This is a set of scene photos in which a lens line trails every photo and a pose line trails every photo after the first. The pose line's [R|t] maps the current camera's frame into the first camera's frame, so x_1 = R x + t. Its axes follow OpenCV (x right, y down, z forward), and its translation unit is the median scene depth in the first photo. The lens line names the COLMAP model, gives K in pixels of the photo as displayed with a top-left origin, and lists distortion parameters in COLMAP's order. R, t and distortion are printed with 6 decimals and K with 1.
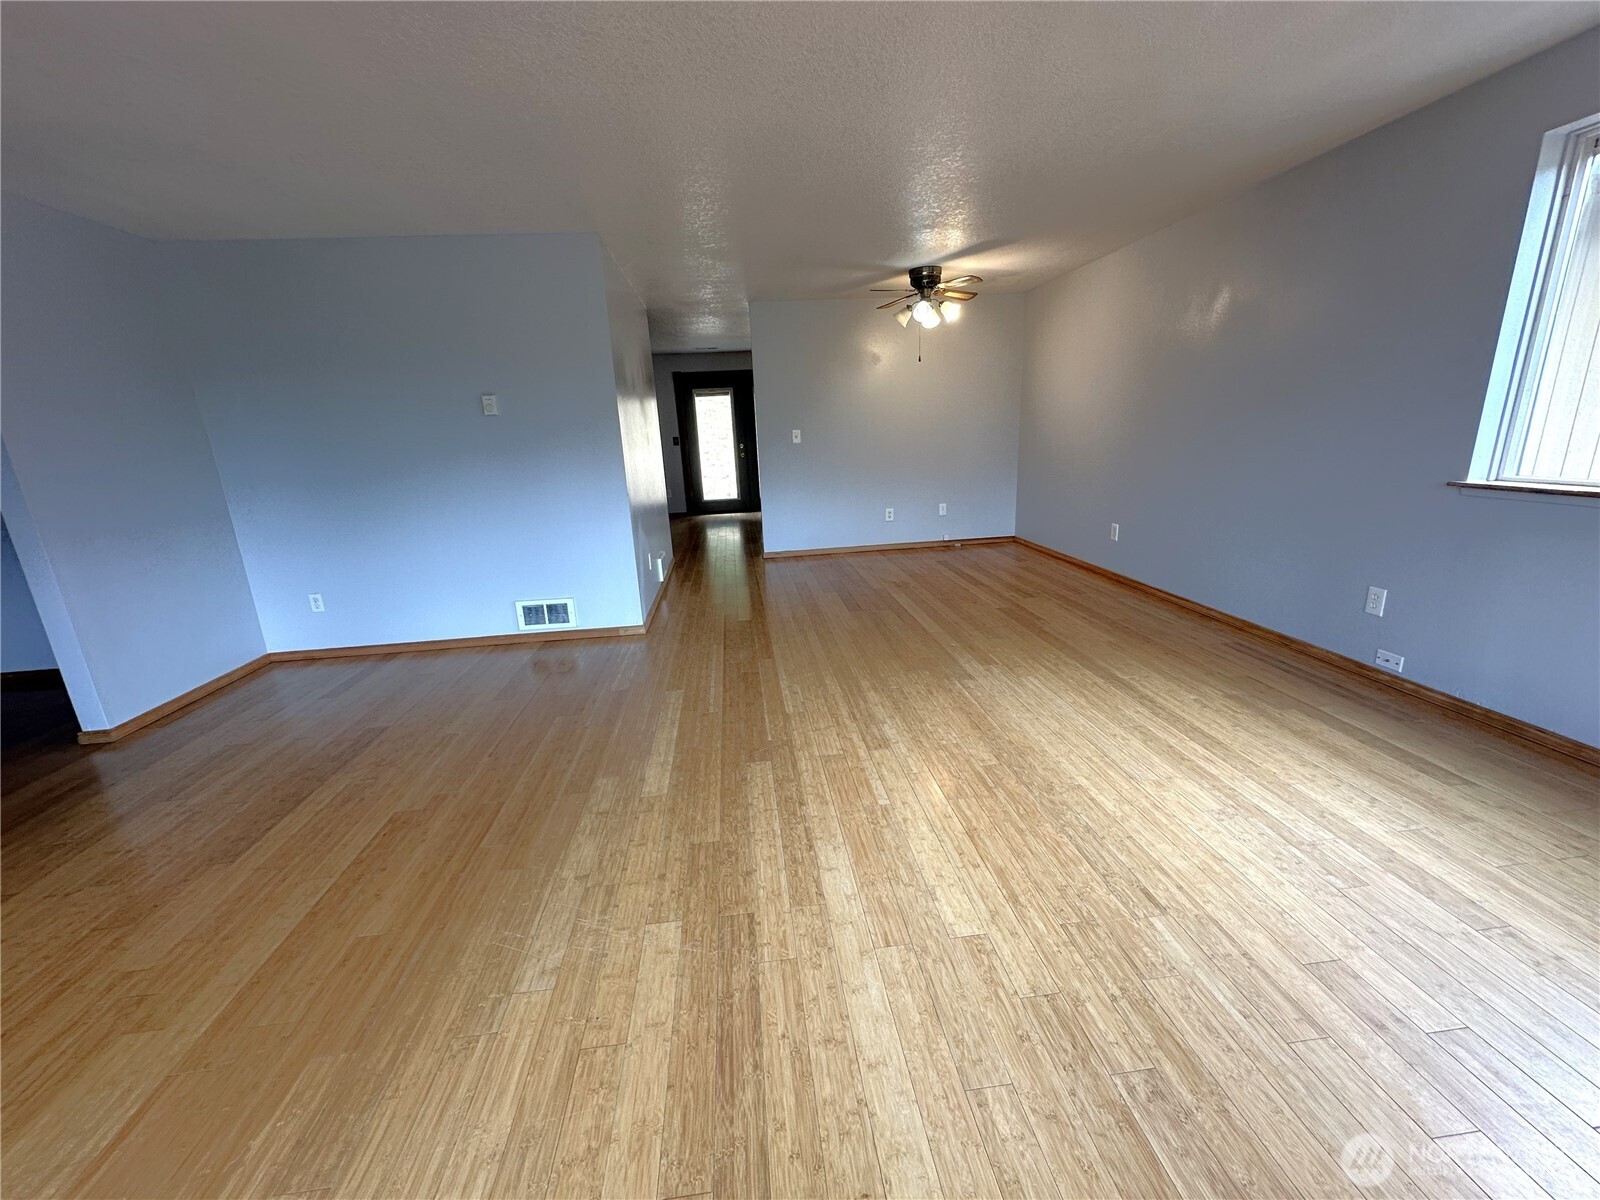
lens RADIAL K [[638.6, 0, 794.5], [0, 638.6, 601.3], [0, 0, 1]] dist [-0.002777, -0.000013]
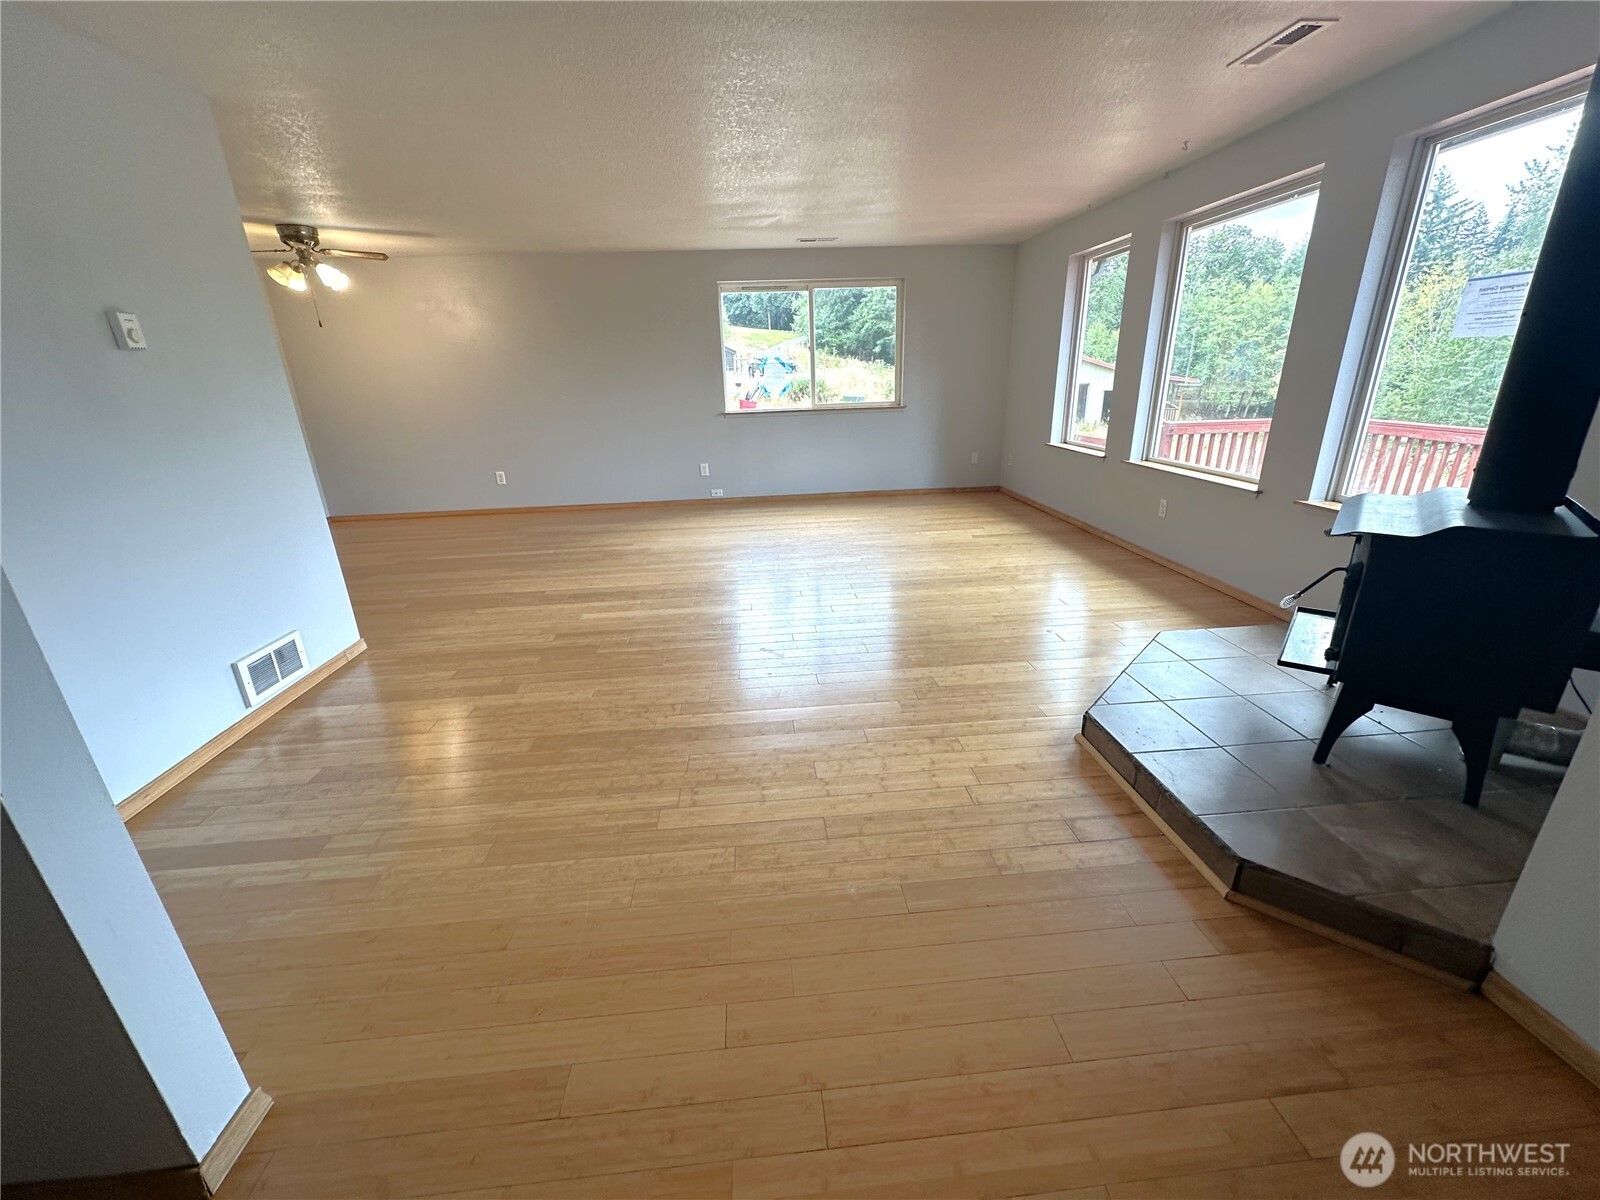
lens RADIAL K [[638.6, 0, 799.7], [0, 638.6, 602.8], [0, 0, 1]] dist [-0.002777, -0.000013]
pose [[0.024733, -0.291912, 0.956125, -1.137156], [0.293817, 0.916299, 0.272153, -0.068854], [-0.955542, 0.274195, 0.108431, 0.464975]]
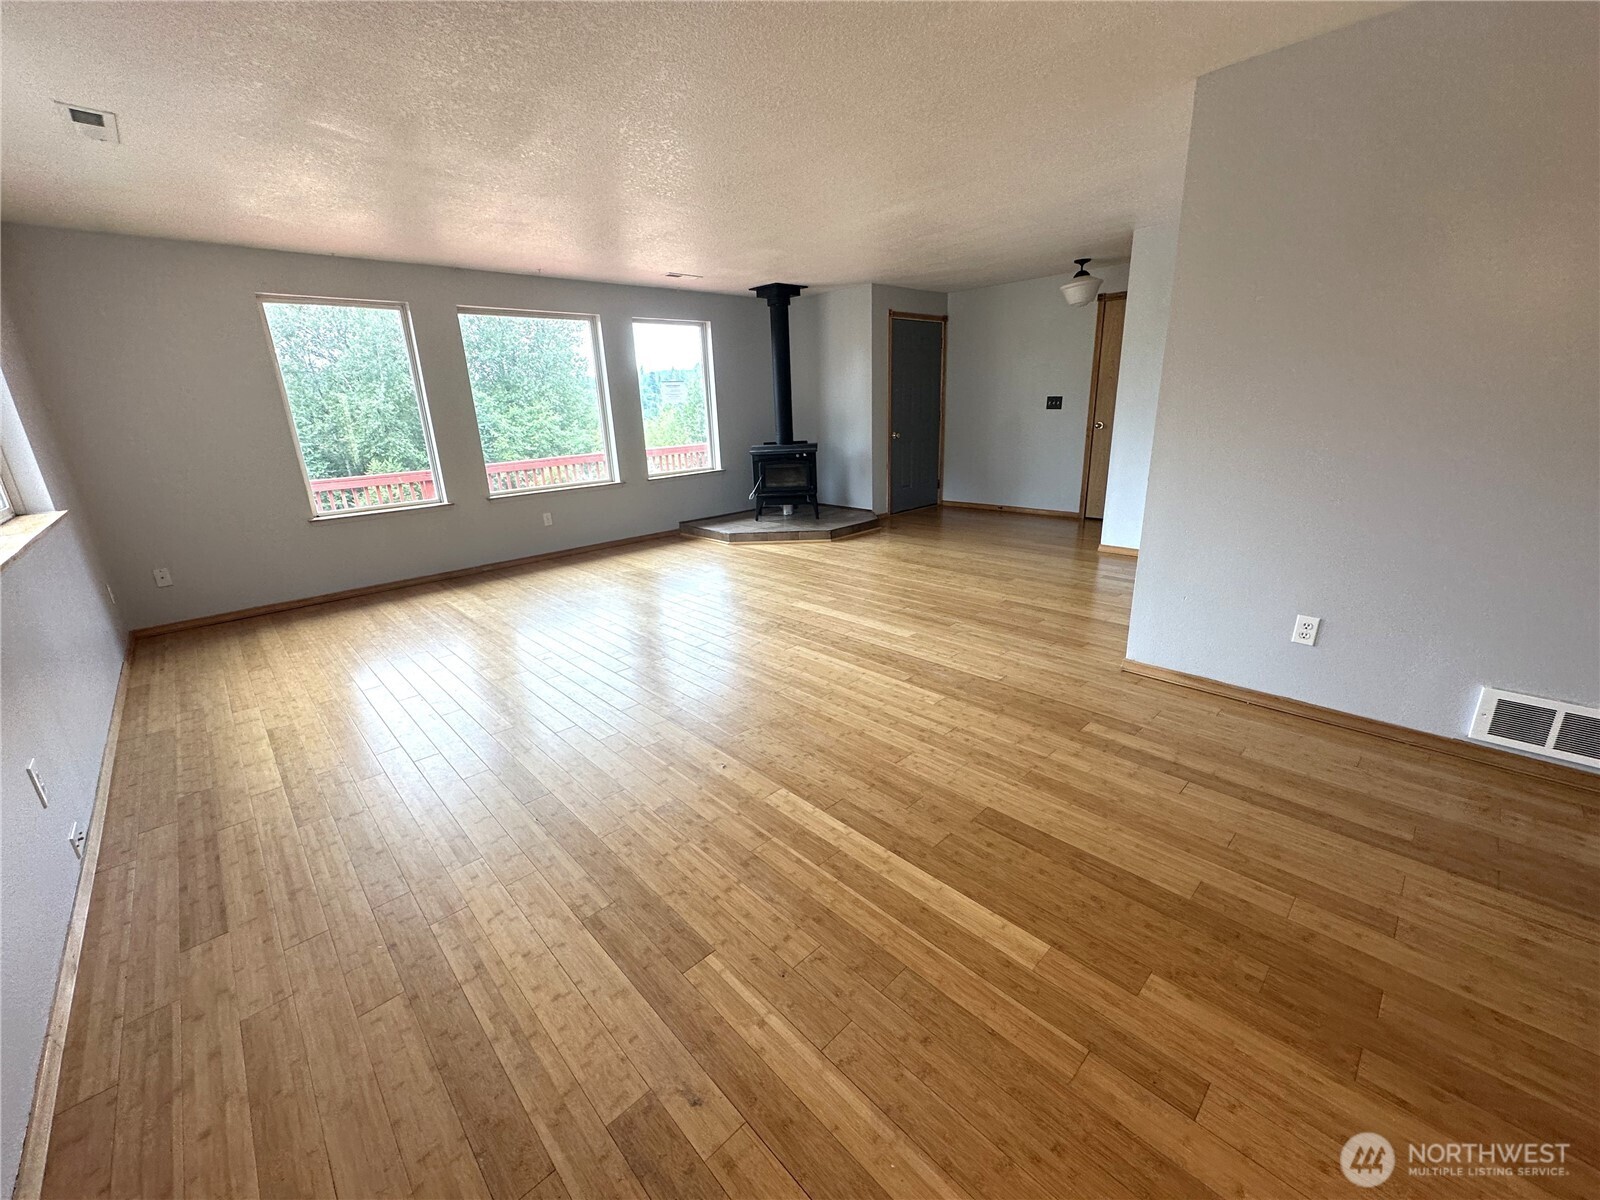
lens RADIAL K [[638.6, 0, 796.2], [0, 638.6, 603.2], [0, 0, 1]] dist [-0.002777, -0.000013]
pose [[-0.789638, 0.258411, -0.556503, 0.526193], [-0.085698, 0.851648, 0.517061, -0.424830], [0.607559, 0.455982, -0.650348, 1.442279]]
